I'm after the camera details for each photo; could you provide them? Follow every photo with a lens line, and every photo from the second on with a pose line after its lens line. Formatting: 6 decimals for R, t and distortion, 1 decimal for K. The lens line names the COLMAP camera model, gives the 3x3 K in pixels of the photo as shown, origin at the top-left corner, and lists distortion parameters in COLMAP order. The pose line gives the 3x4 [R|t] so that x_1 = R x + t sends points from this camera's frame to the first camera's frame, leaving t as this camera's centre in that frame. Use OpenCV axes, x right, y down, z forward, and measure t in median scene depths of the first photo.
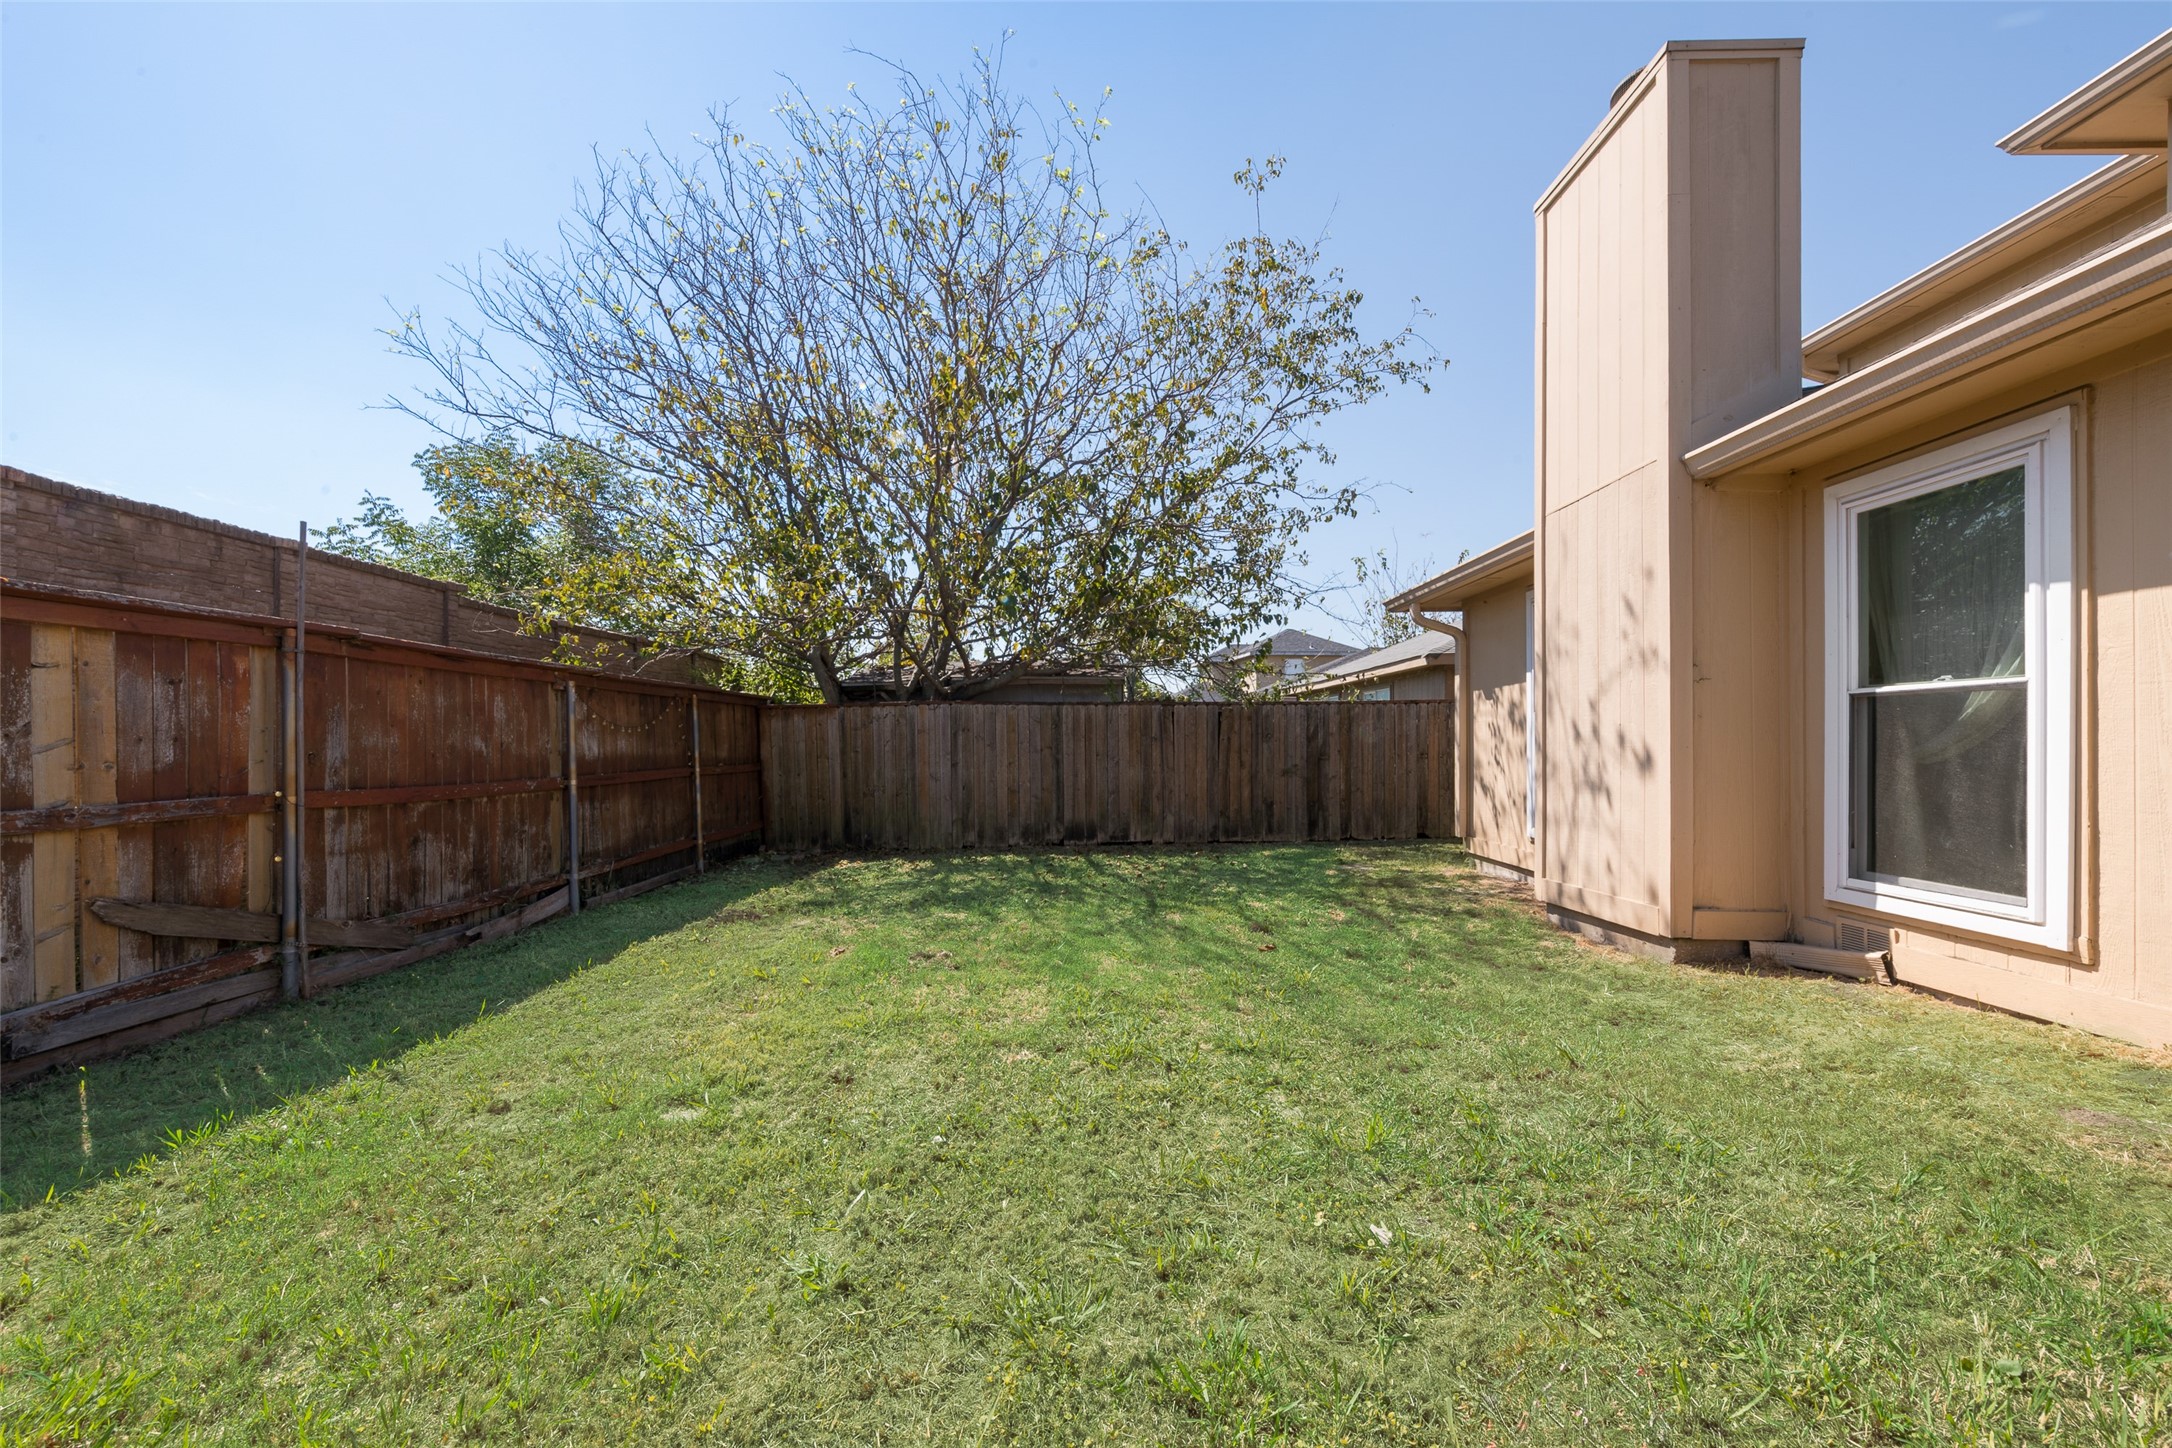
lens RADIAL K [[877.0, 0, 1088.6], [0, 877.0, 744.9], [0, 0, 1]] dist [0.007867, 0.000059]
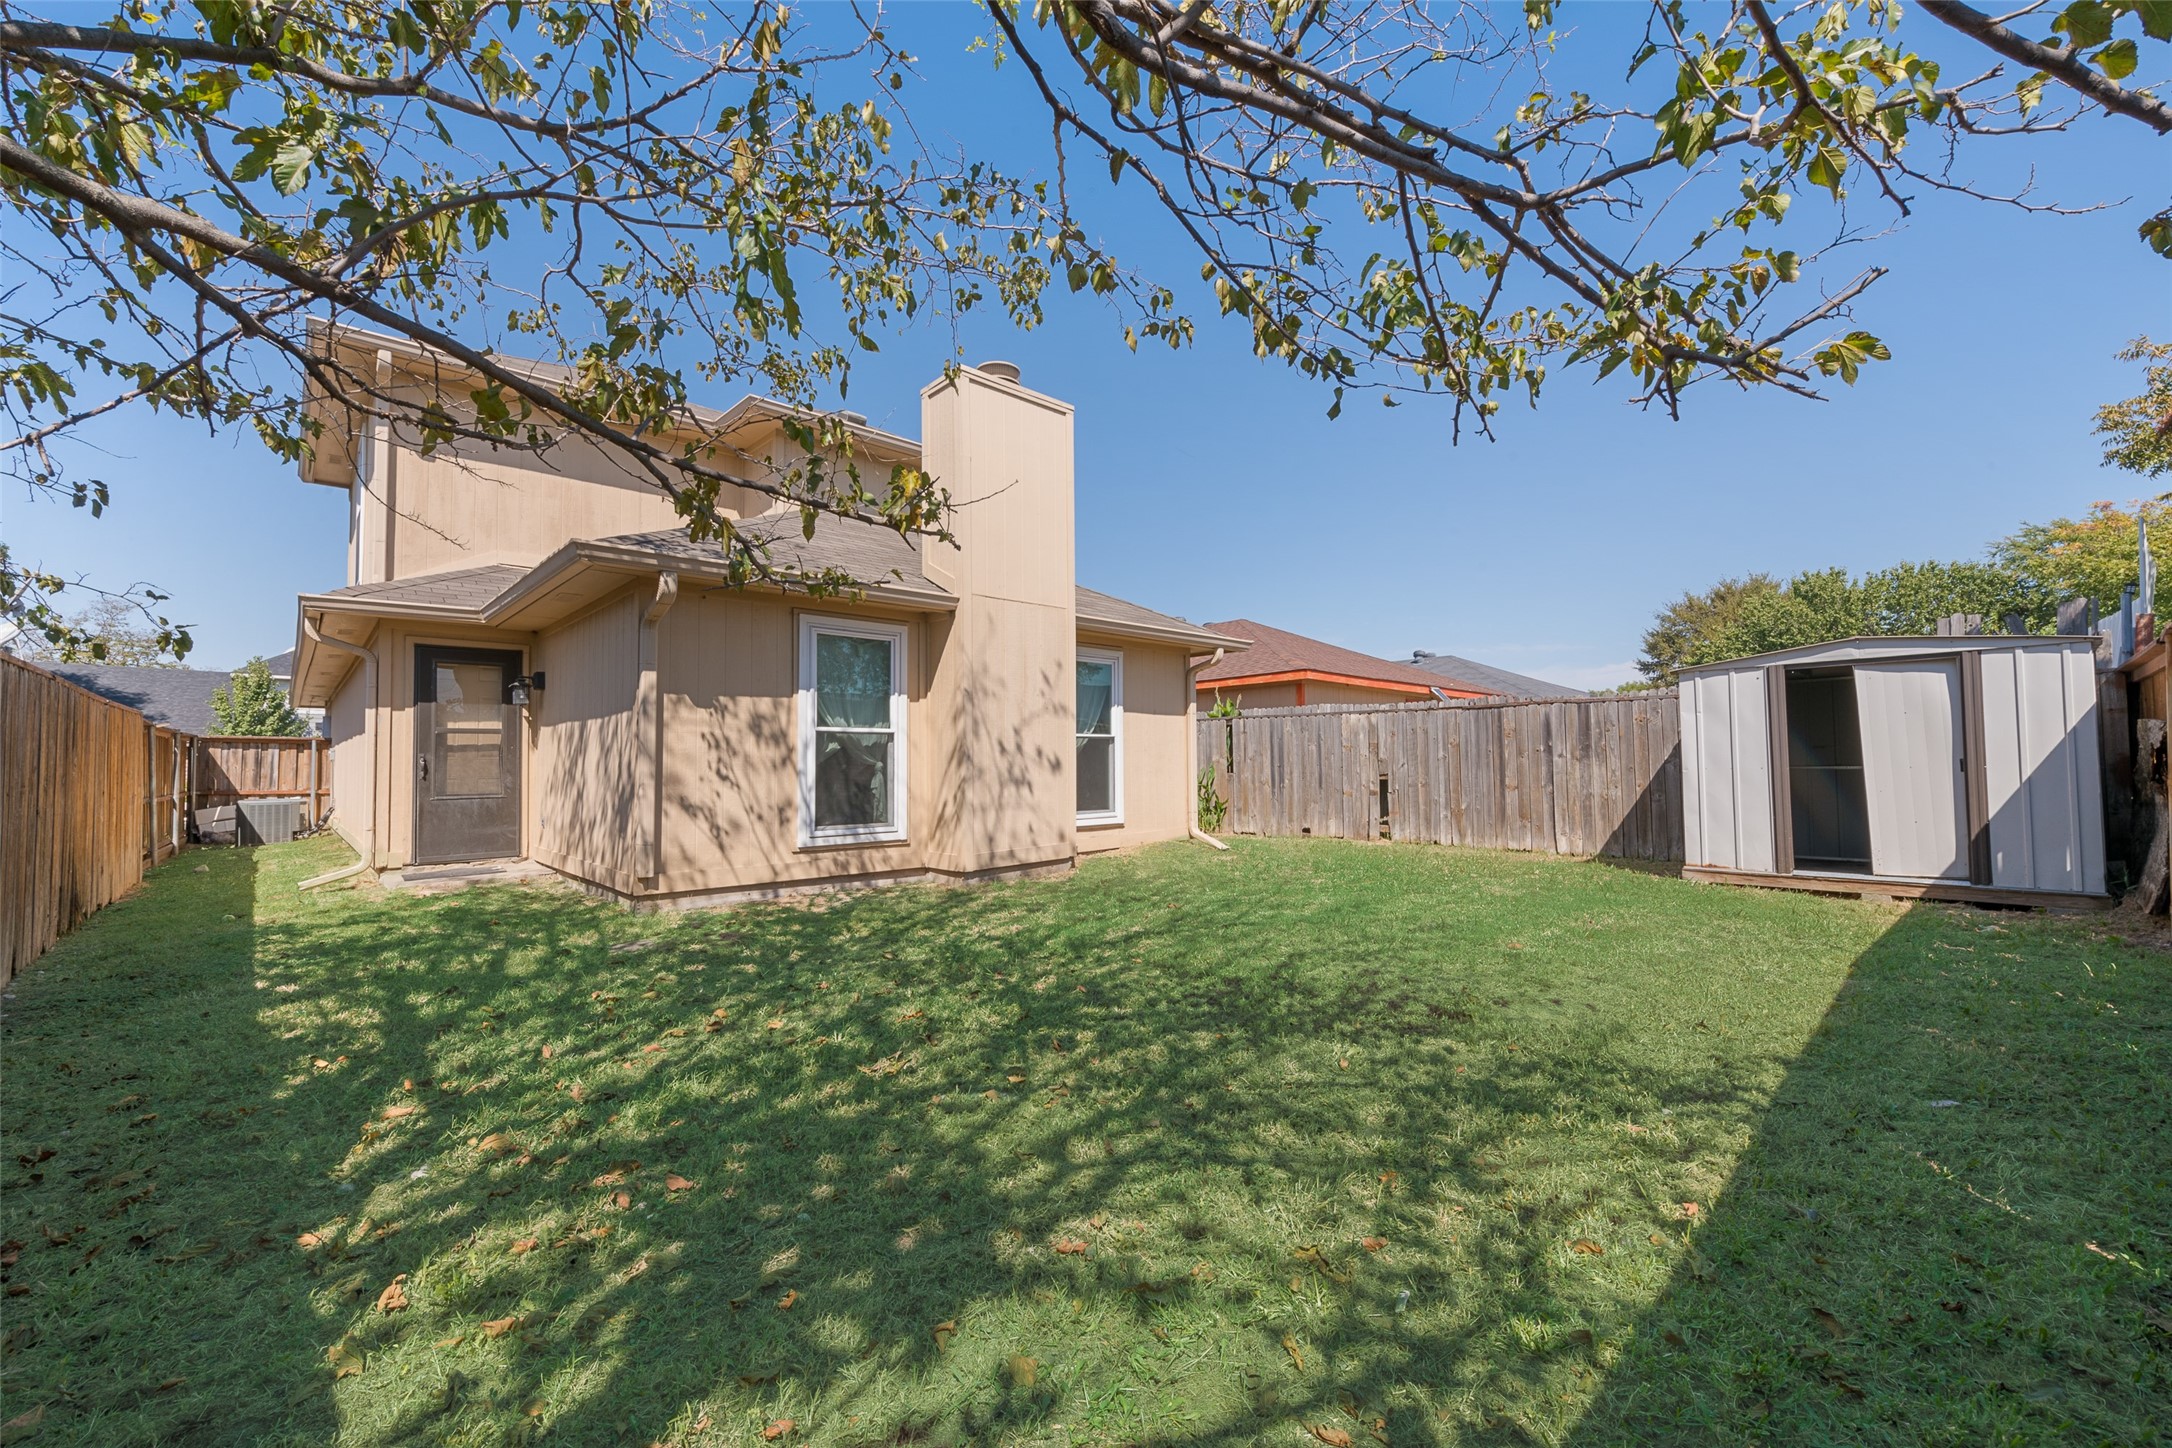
lens RADIAL K [[877.0, 0, 1088.6], [0, 877.0, 744.9], [0, 0, 1]] dist [0.007867, 0.000059]
pose [[-0.683336, 0.038394, 0.729094, -0.688005], [0.018937, 0.999212, -0.034869, 0.038274], [-0.729858, -0.010020, -0.683525, 2.014837]]
